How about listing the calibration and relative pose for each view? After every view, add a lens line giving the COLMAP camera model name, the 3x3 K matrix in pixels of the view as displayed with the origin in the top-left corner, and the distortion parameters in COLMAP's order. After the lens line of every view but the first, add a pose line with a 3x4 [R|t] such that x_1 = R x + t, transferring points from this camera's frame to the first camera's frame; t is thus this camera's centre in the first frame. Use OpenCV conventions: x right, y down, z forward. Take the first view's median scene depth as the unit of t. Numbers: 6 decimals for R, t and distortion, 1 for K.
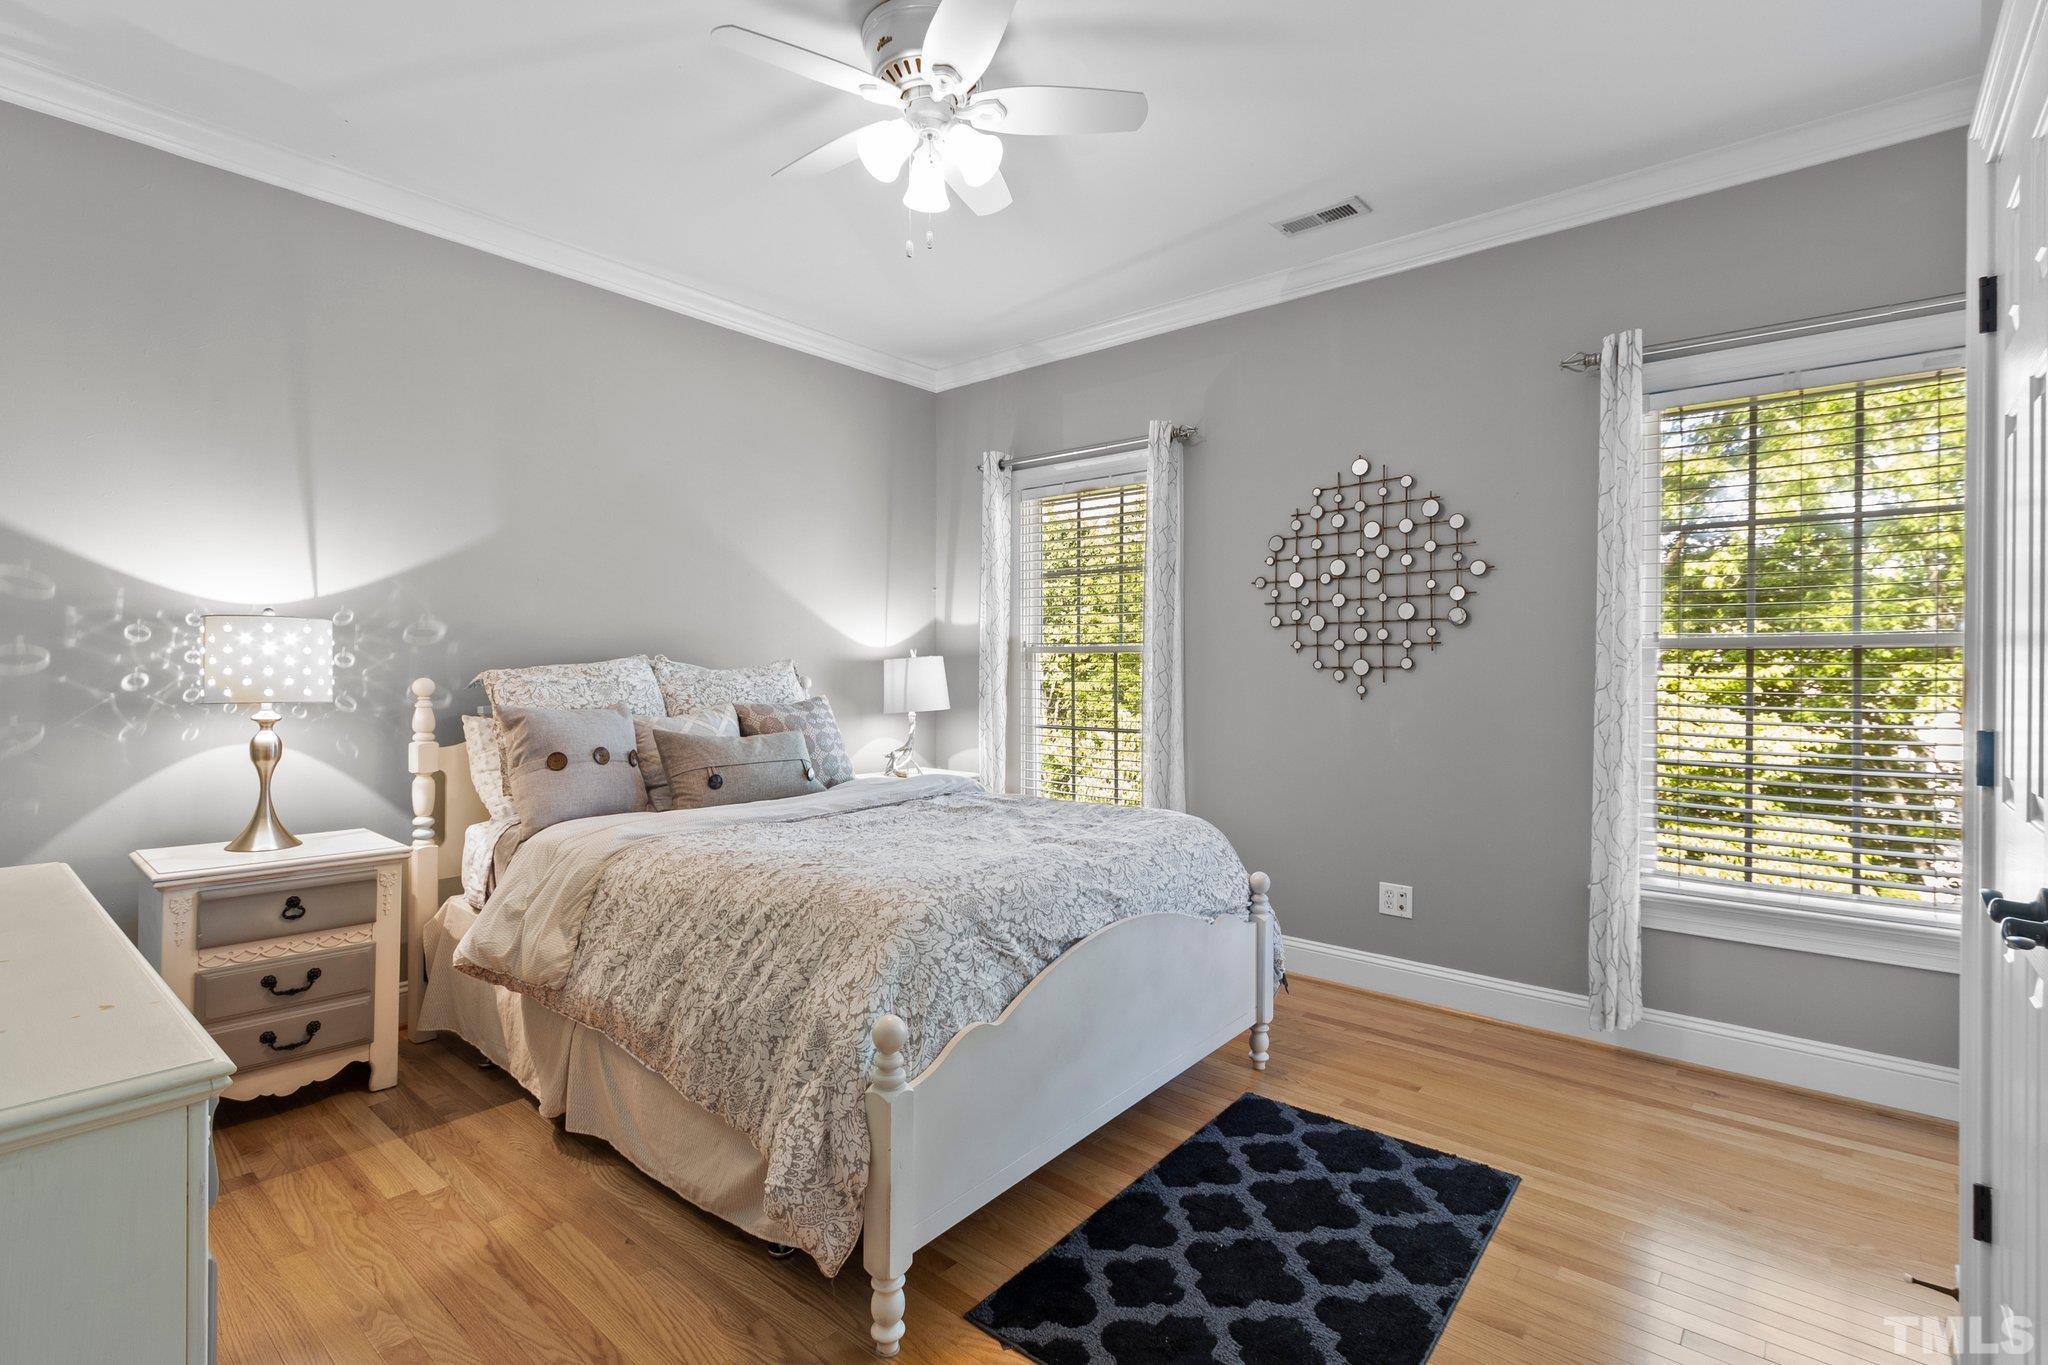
lens RADIAL K [[945.4, 0, 1014.2], [0, 945.4, 685.1], [0, 0, 1]] dist [0.000784, -0.000640]
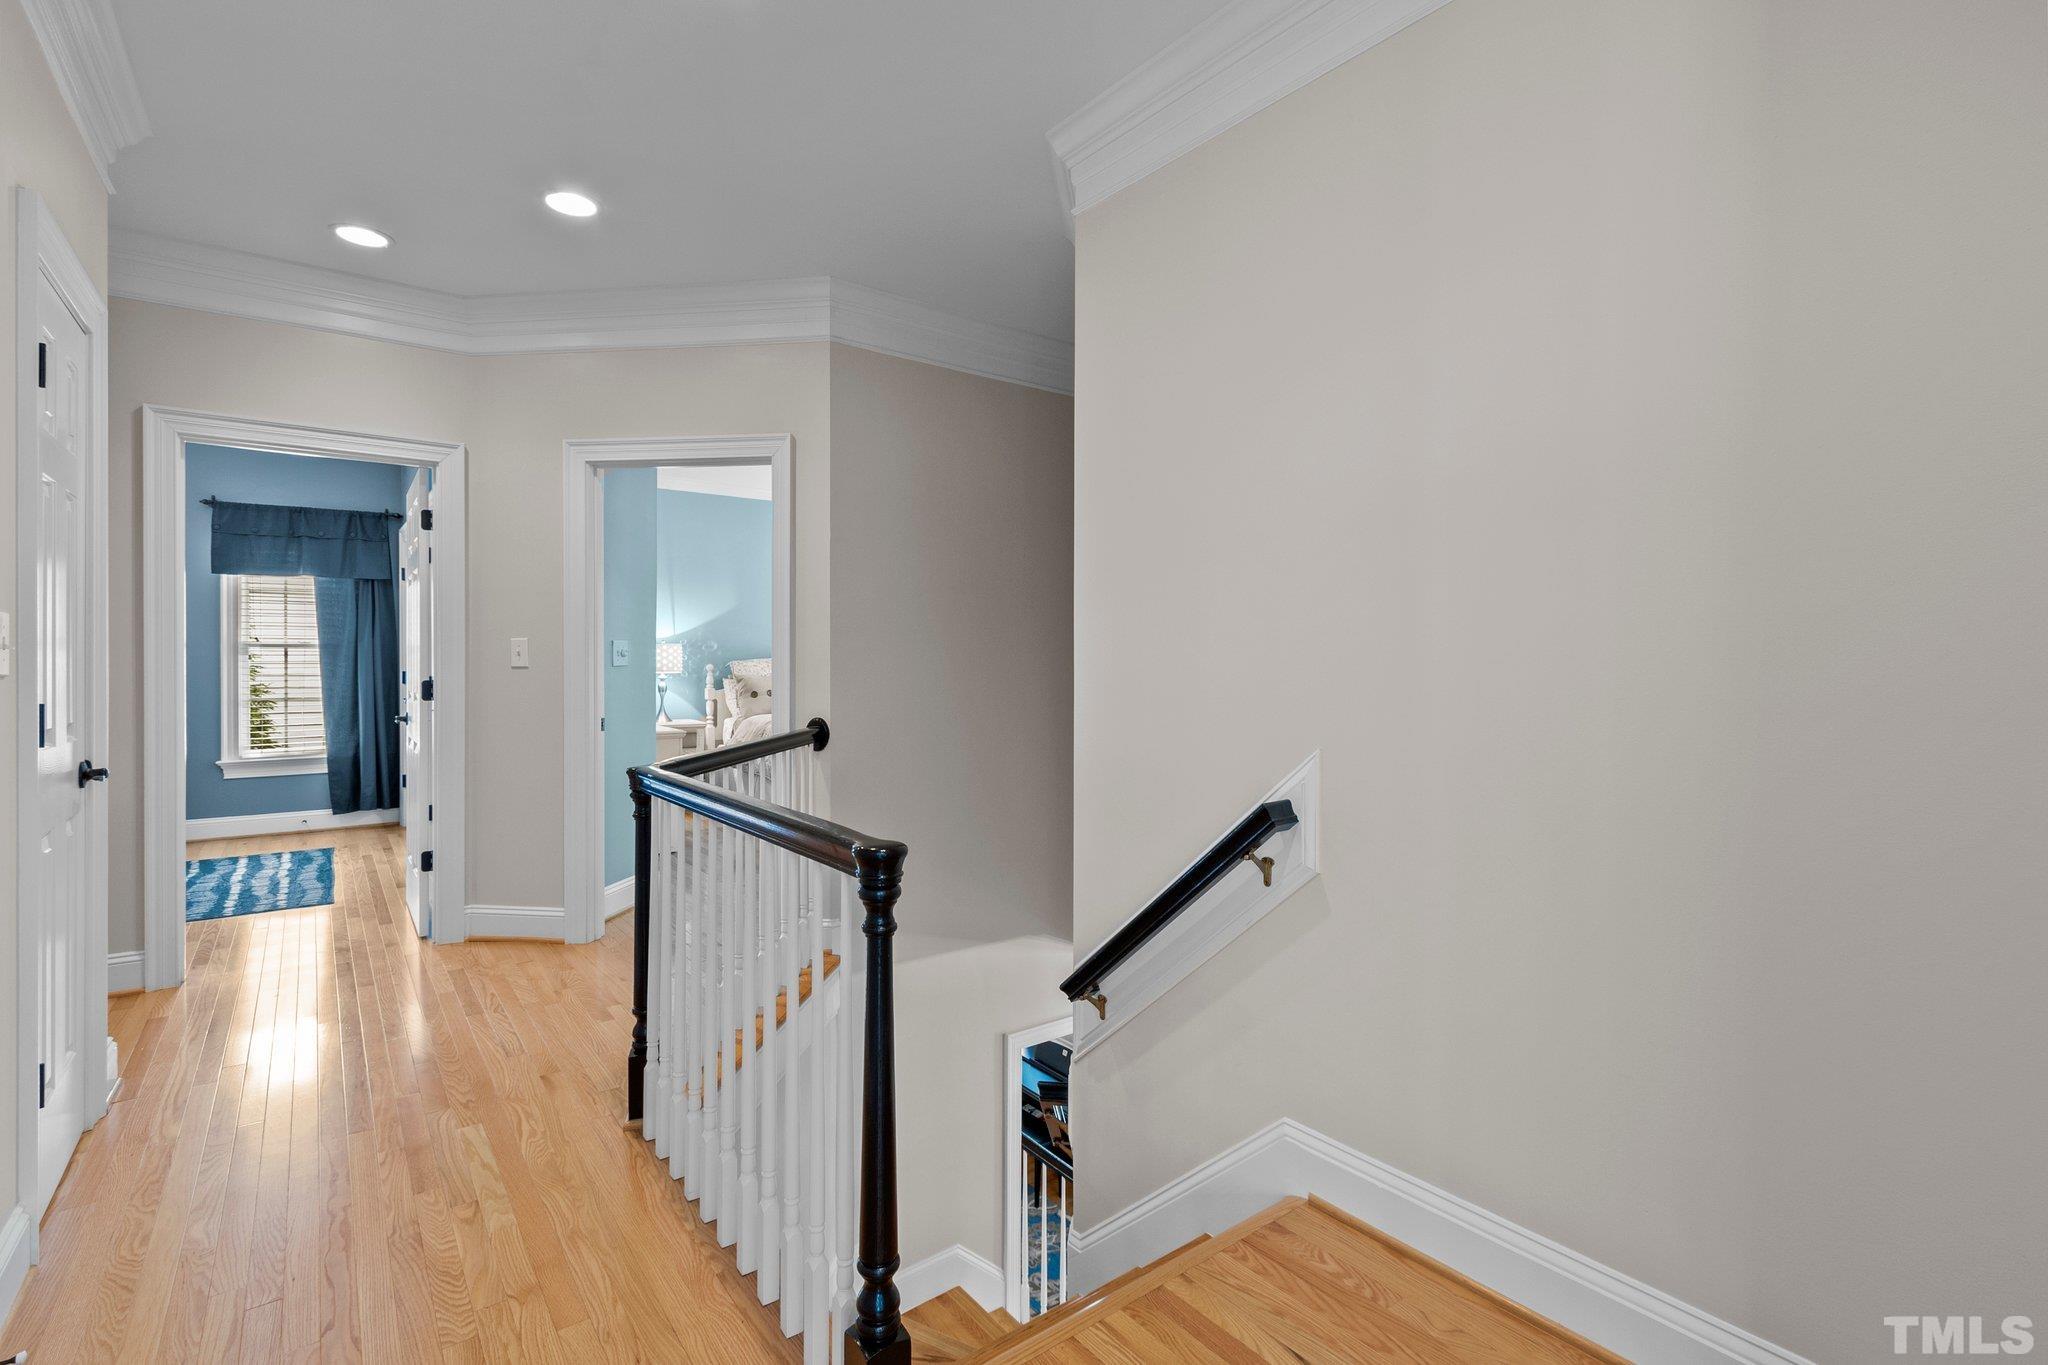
lens RADIAL K [[945.4, 0, 1031.6], [0, 945.4, 667.7], [0, 0, 1]] dist [0.000784, -0.000640]
pose [[0.977229, -0.002485, -0.212174, 0.844892], [0.002437, 0.999997, -0.000489, 0.006026], [0.212174, -0.000040, 0.977232, -1.441298]]
